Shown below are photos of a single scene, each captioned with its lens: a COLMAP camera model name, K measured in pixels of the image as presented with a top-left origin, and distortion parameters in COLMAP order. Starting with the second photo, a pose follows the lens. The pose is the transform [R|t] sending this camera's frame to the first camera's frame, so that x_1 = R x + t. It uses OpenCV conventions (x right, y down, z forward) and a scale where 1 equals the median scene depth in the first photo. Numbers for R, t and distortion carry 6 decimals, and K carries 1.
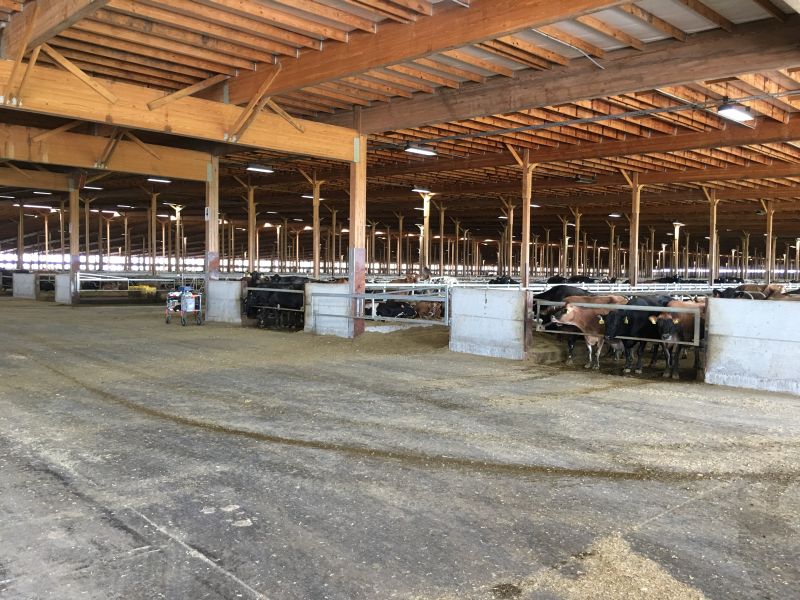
lens RADIAL K [[688.0, 0, 397.0], [0, 688.0, 286.5], [0, 0, 1]] dist [0.090460, -0.117107]
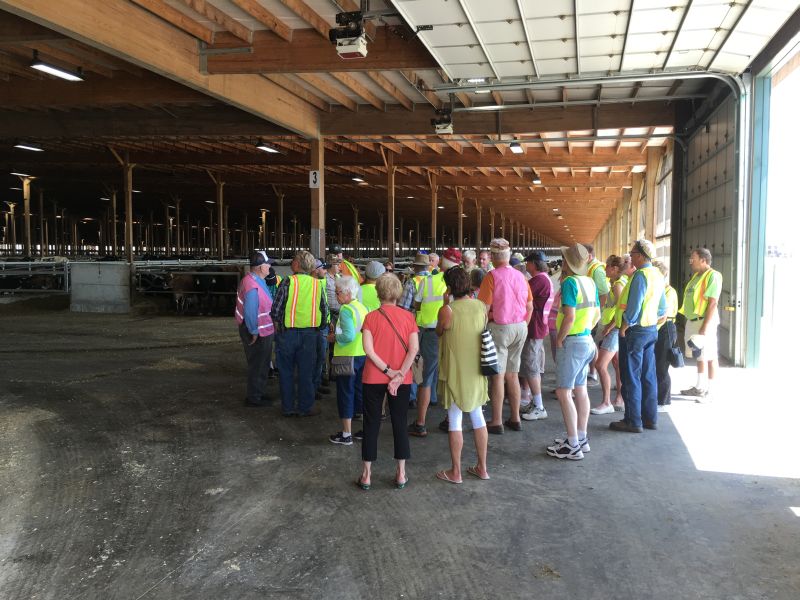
lens RADIAL K [[688.0, 0, 397.0], [0, 688.0, 286.5], [0, 0, 1]] dist [0.090460, -0.117107]
pose [[0.852448, -0.039006, 0.521355, -0.063283], [0.022940, 0.999043, 0.037235, 0.007528], [-0.522308, -0.019781, 0.852527, -0.343185]]
